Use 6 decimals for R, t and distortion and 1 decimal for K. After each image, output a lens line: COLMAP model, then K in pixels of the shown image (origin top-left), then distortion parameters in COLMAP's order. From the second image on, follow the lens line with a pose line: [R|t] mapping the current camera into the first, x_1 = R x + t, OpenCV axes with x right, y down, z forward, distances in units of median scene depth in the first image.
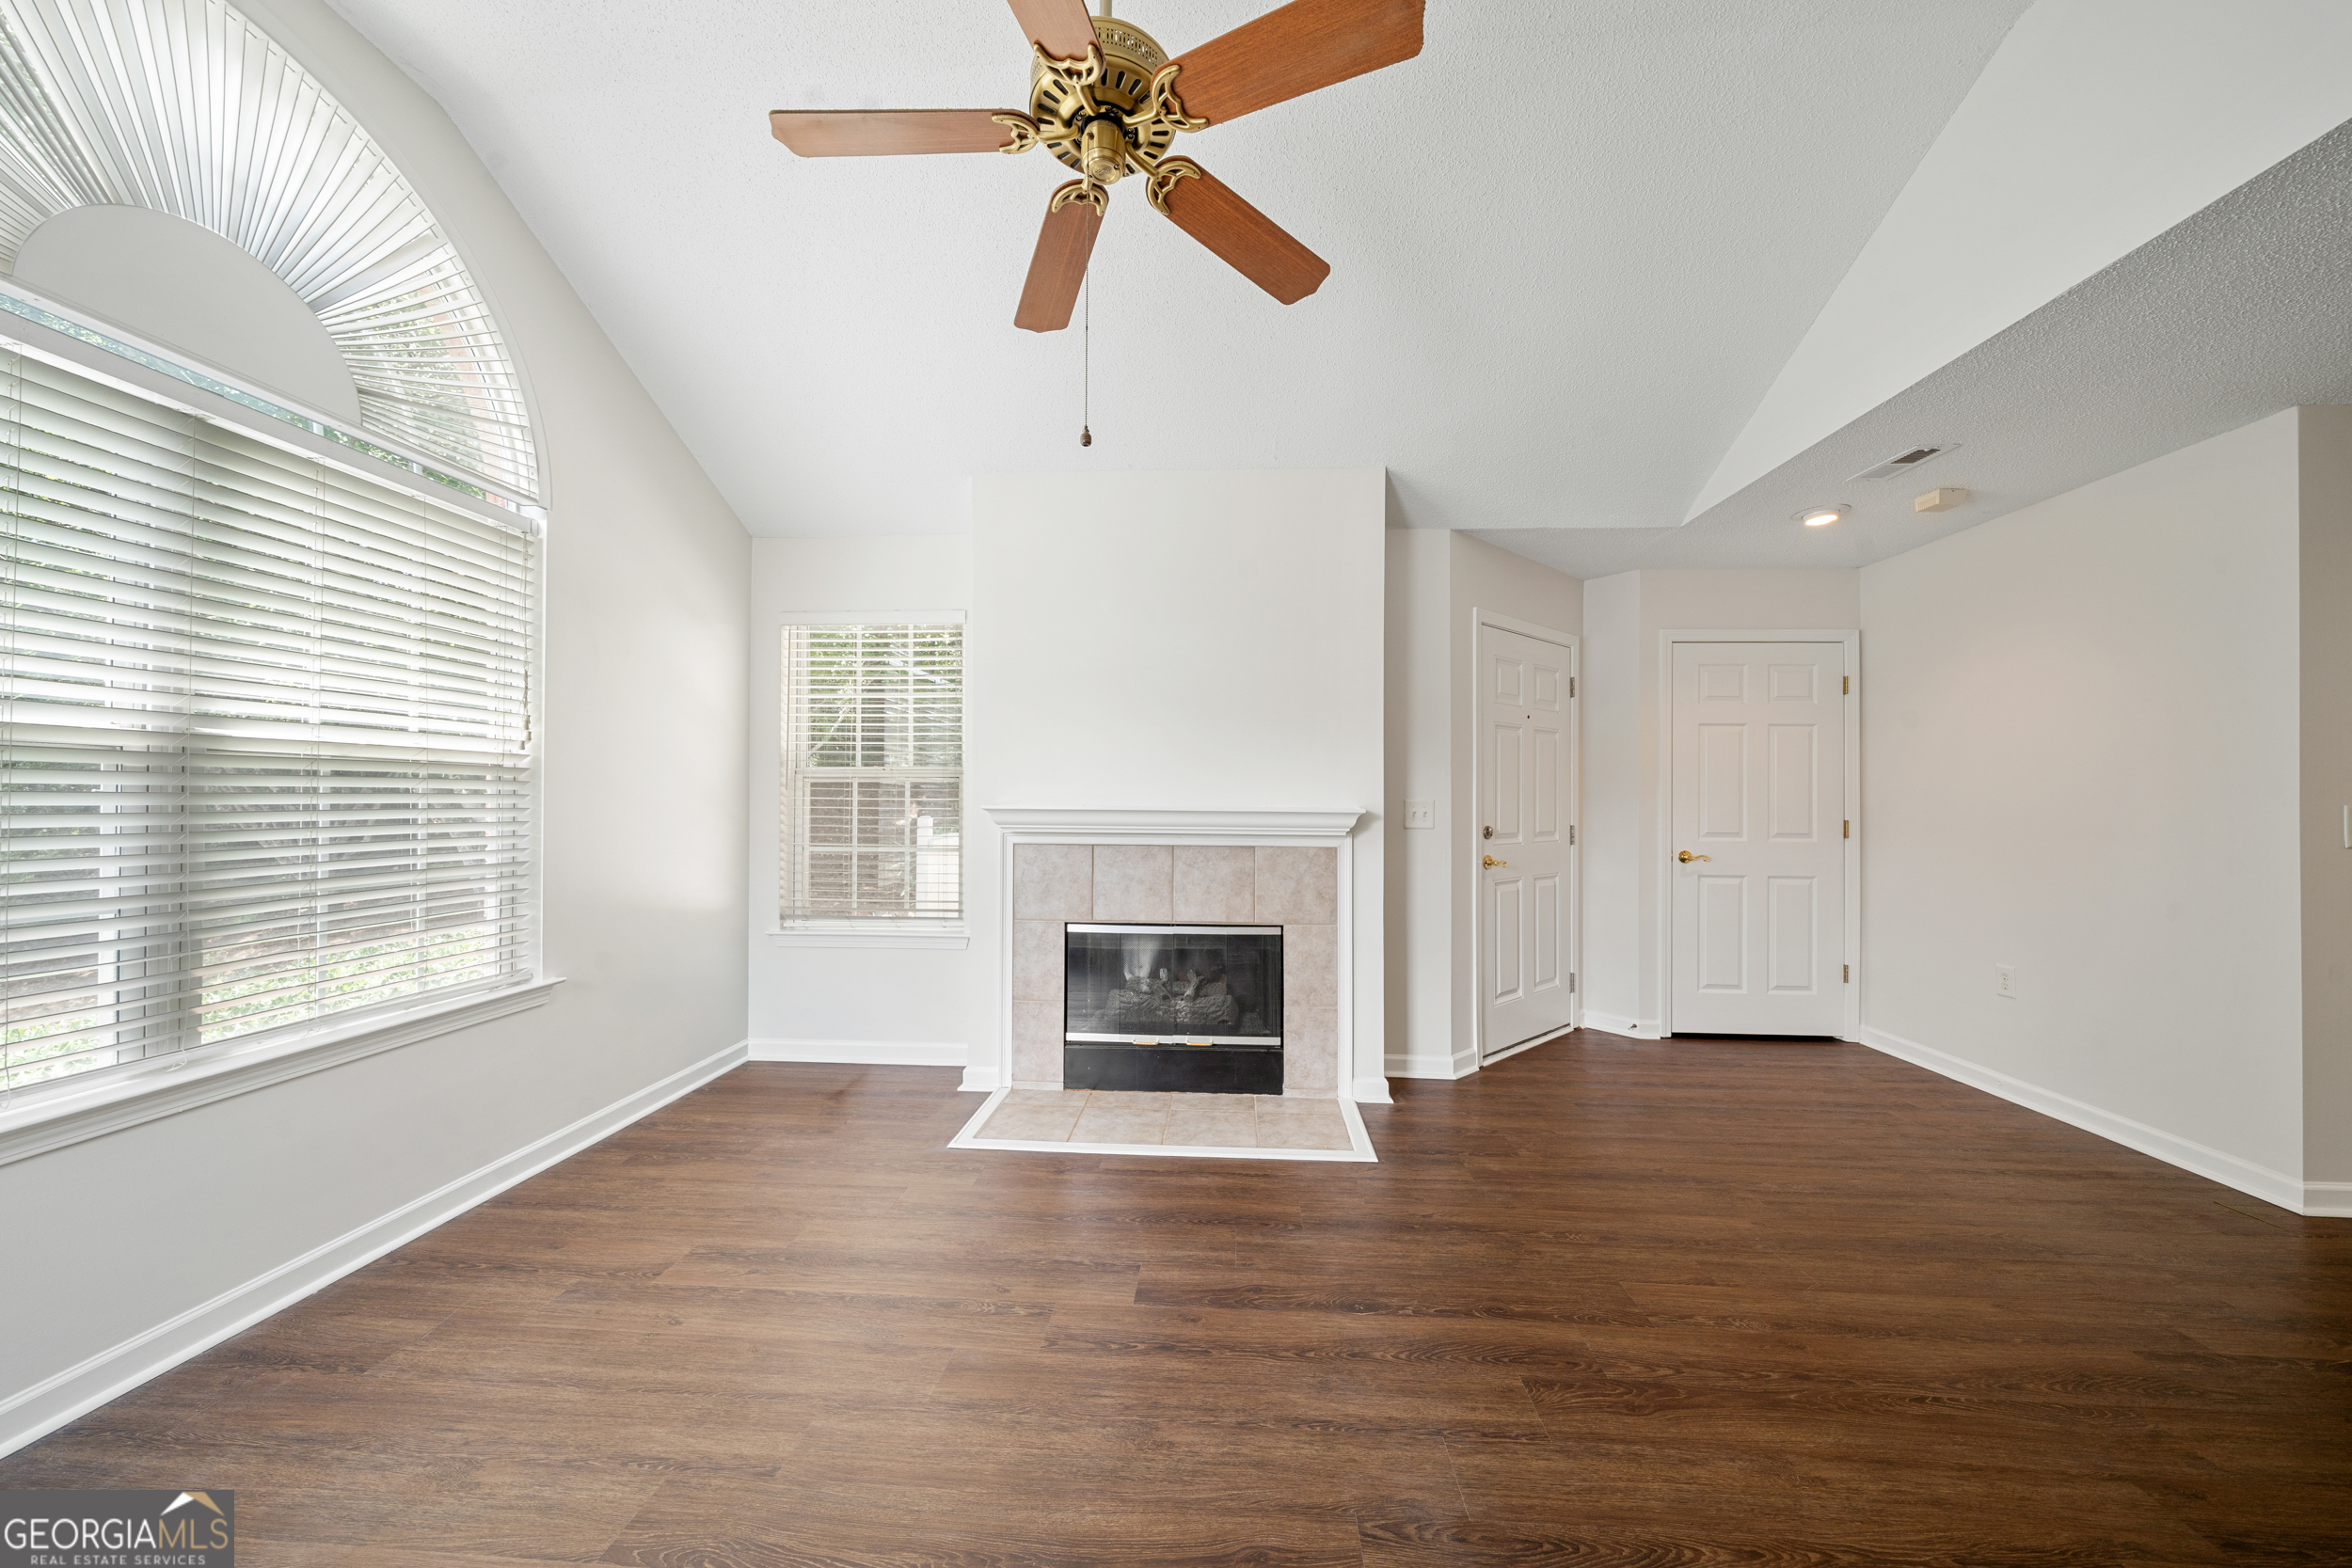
lens RADIAL K [[802.3, 0, 1164.5], [0, 802.3, 809.2], [0, 0, 1]] dist [-0.001883, -0.000202]
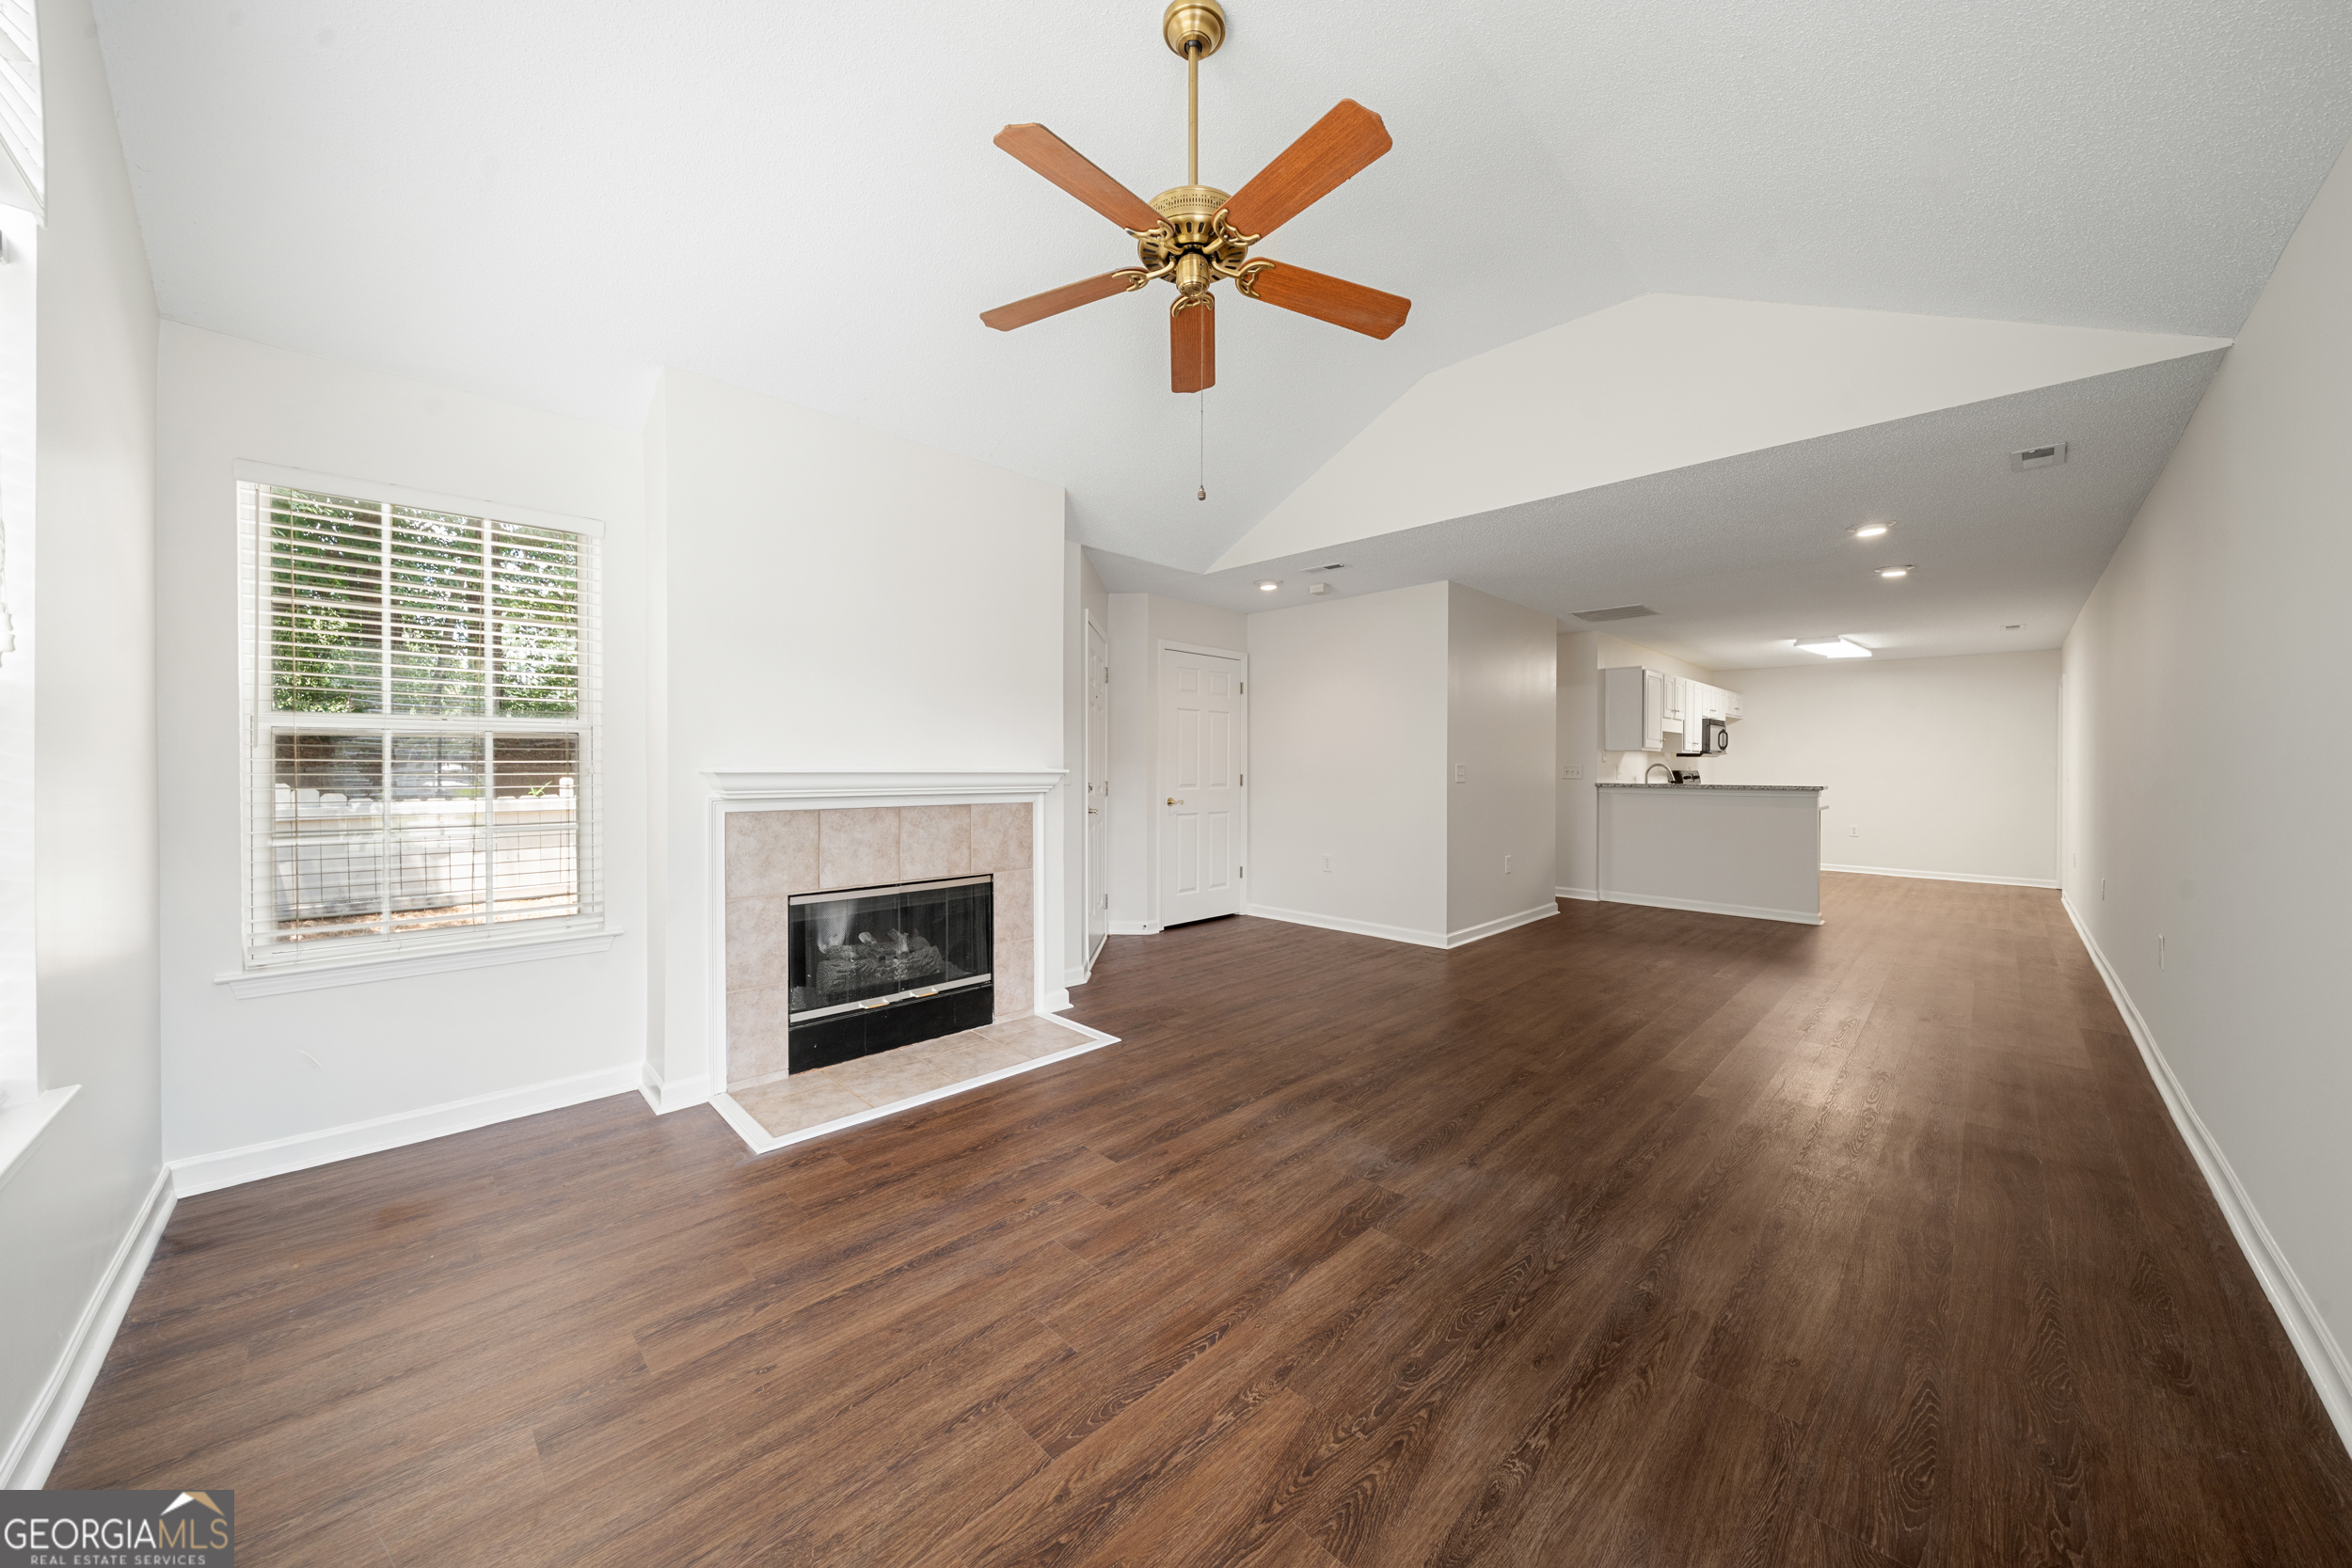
lens RADIAL K [[833.2, 0, 1145.5], [0, 833.2, 787.7], [0, 0, 1]] dist [-0.000632, -0.000144]
pose [[0.667348, -0.024146, 0.744355, -0.600608], [0.008692, 0.999659, 0.024635, -0.002548], [-0.744696, -0.009970, 0.667330, 0.063221]]
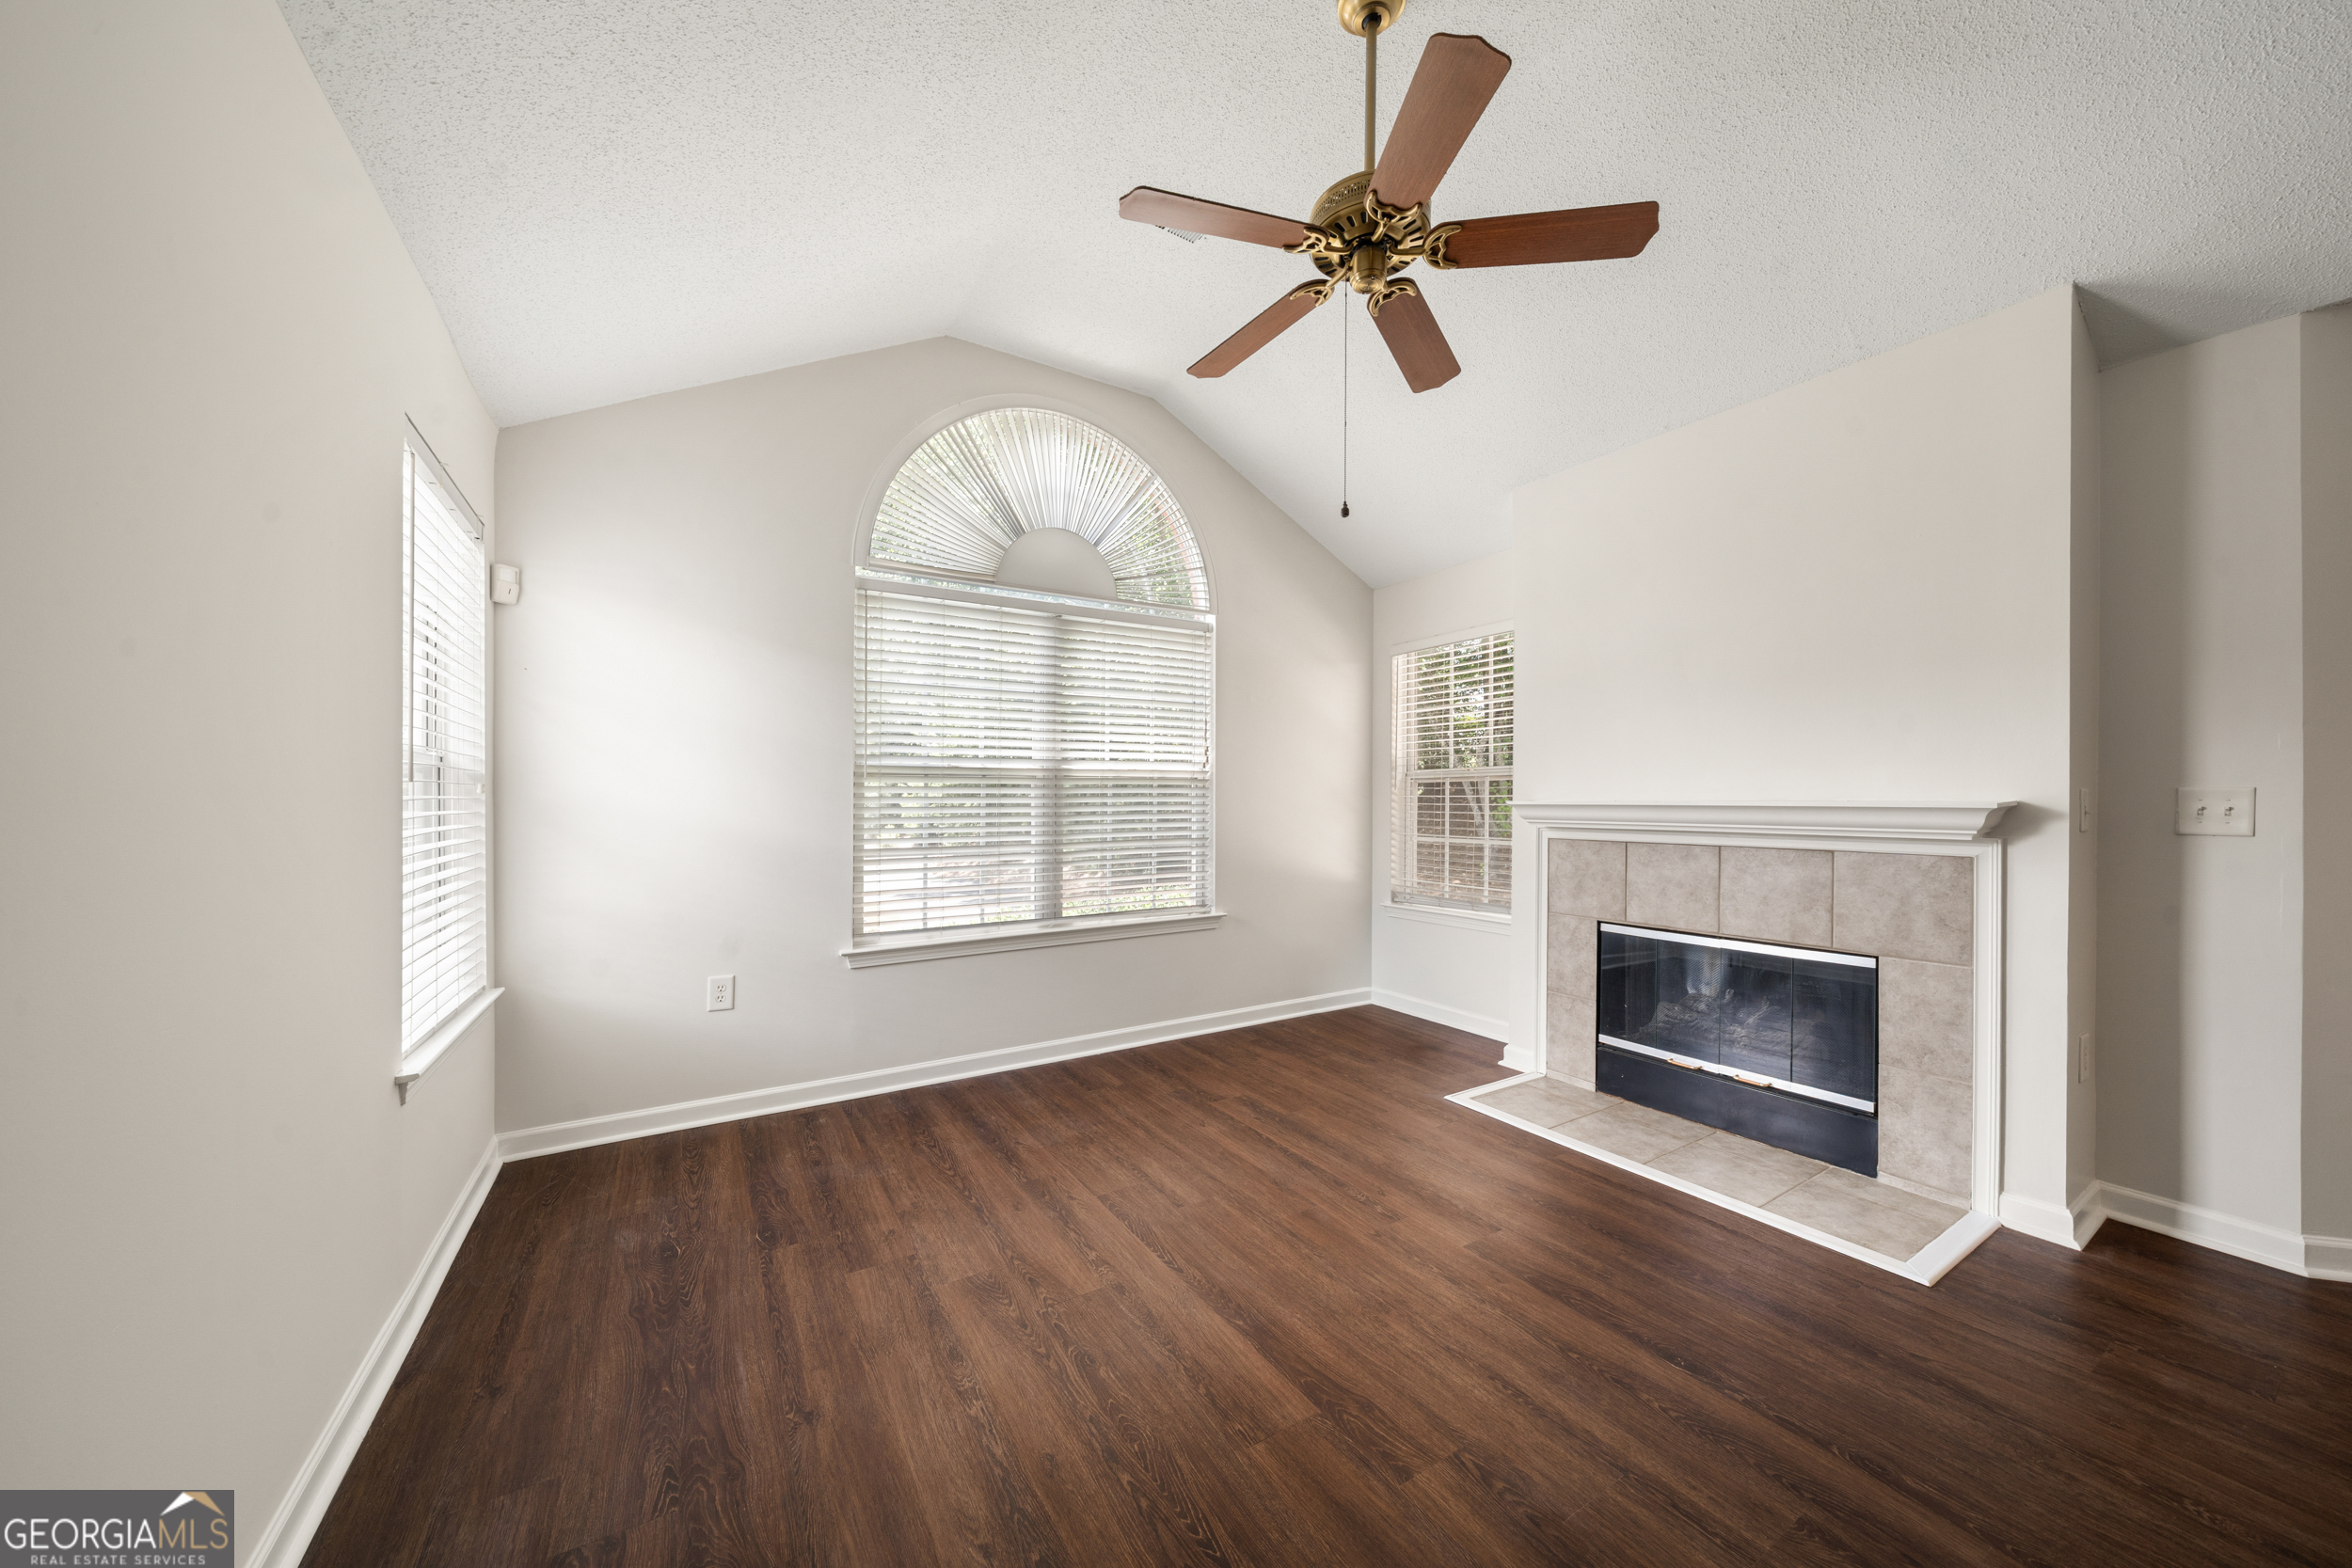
lens RADIAL K [[786.5, 0, 1168.8], [0, 786.5, 816.3], [0, 0, 1]] dist [-0.002301, -0.000151]
pose [[0.580390, 0.009330, -0.814285, 0.376882], [-0.001011, 0.999942, 0.010737, 0.004953], [0.814338, -0.005409, 0.580366, 0.022533]]
